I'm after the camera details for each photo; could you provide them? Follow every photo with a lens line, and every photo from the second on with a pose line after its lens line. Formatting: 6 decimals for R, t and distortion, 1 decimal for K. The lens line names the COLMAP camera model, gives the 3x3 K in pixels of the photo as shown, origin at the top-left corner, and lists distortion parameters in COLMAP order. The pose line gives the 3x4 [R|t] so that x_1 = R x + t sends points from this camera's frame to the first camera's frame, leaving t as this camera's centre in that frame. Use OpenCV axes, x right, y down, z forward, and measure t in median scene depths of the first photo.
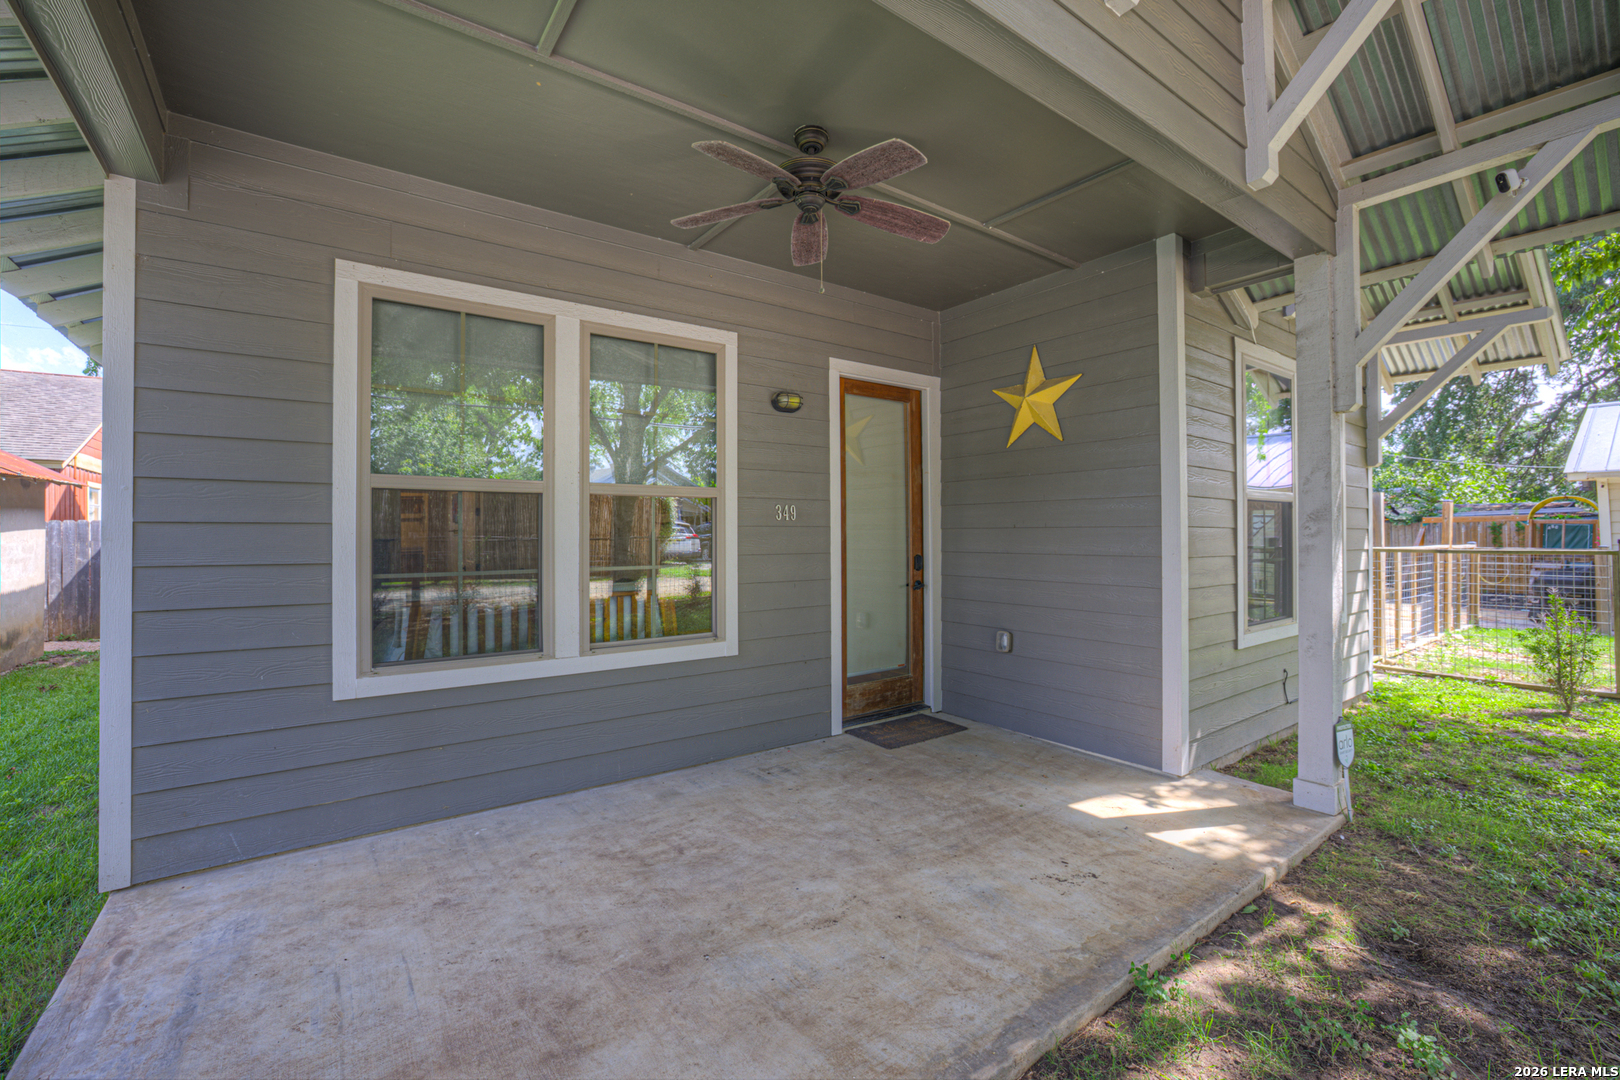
lens RADIAL K [[691.9, 0, 801.8], [0, 691.9, 532.8], [0, 0, 1]] dist [-0.048365, 0.019000]
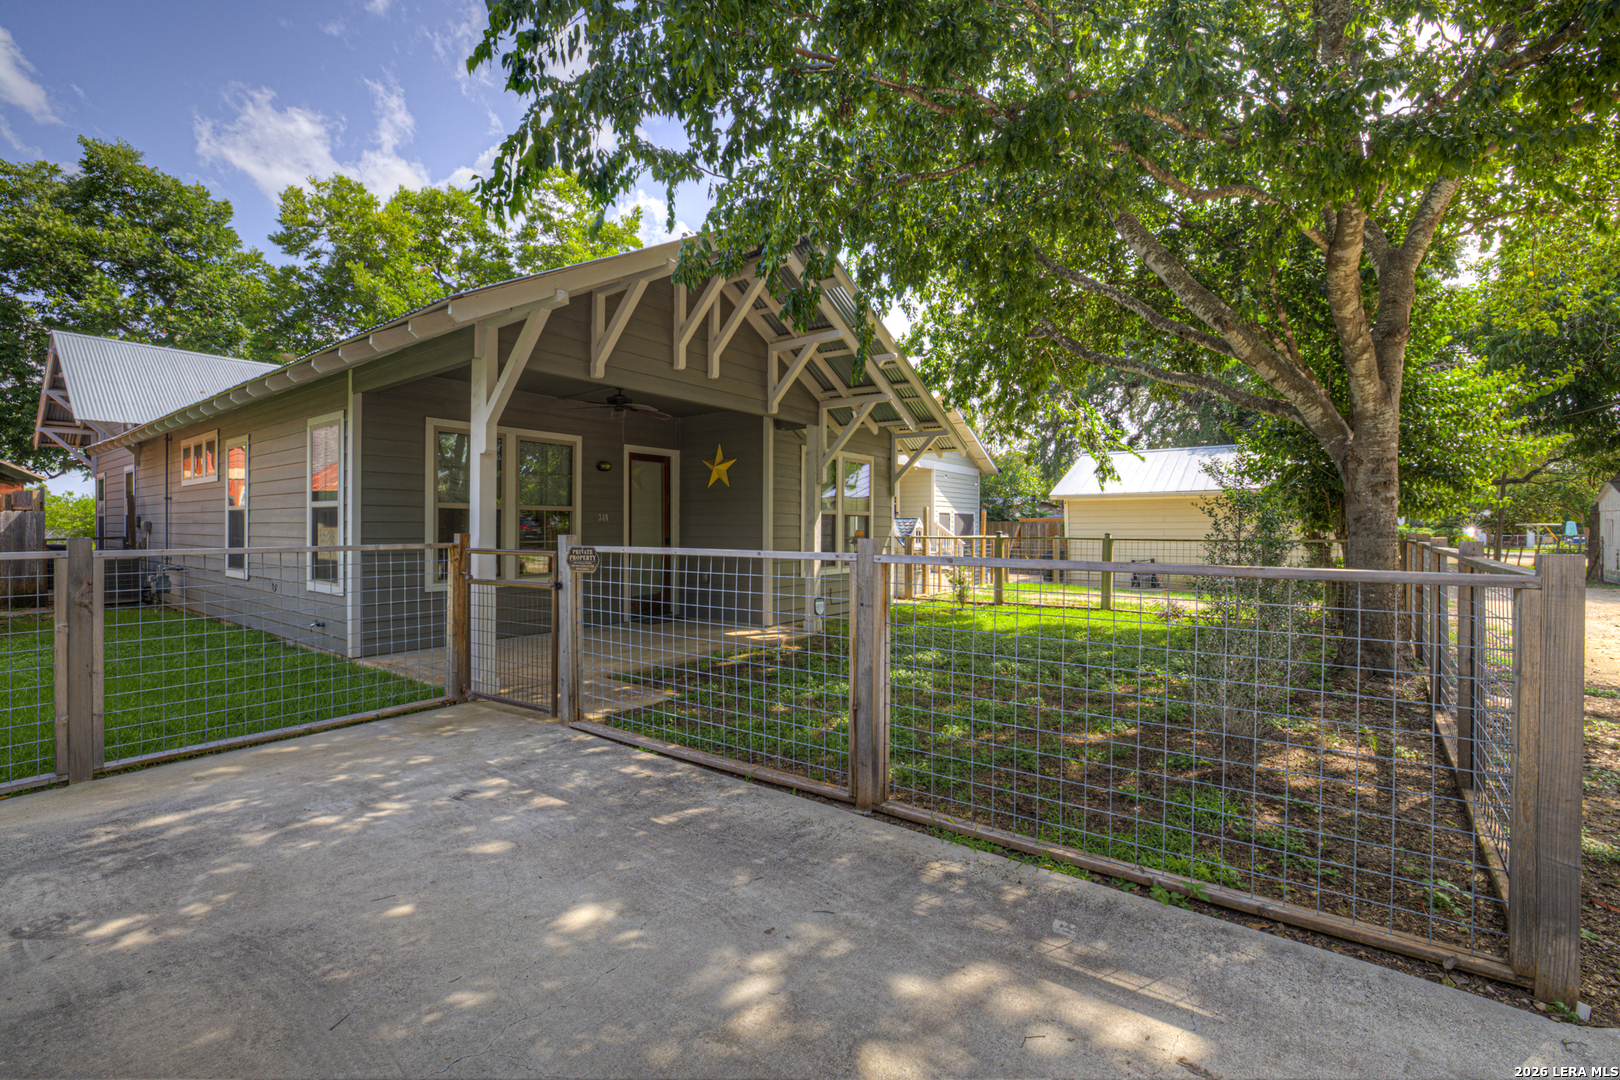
lens RADIAL K [[691.9, 0, 801.8], [0, 691.9, 532.8], [0, 0, 1]] dist [-0.048365, 0.019000]
pose [[0.953938, 0.005402, 0.299955, -0.082710], [-0.009404, 0.999885, 0.011900, -0.013697], [-0.299856, -0.014173, 0.953879, -1.346736]]
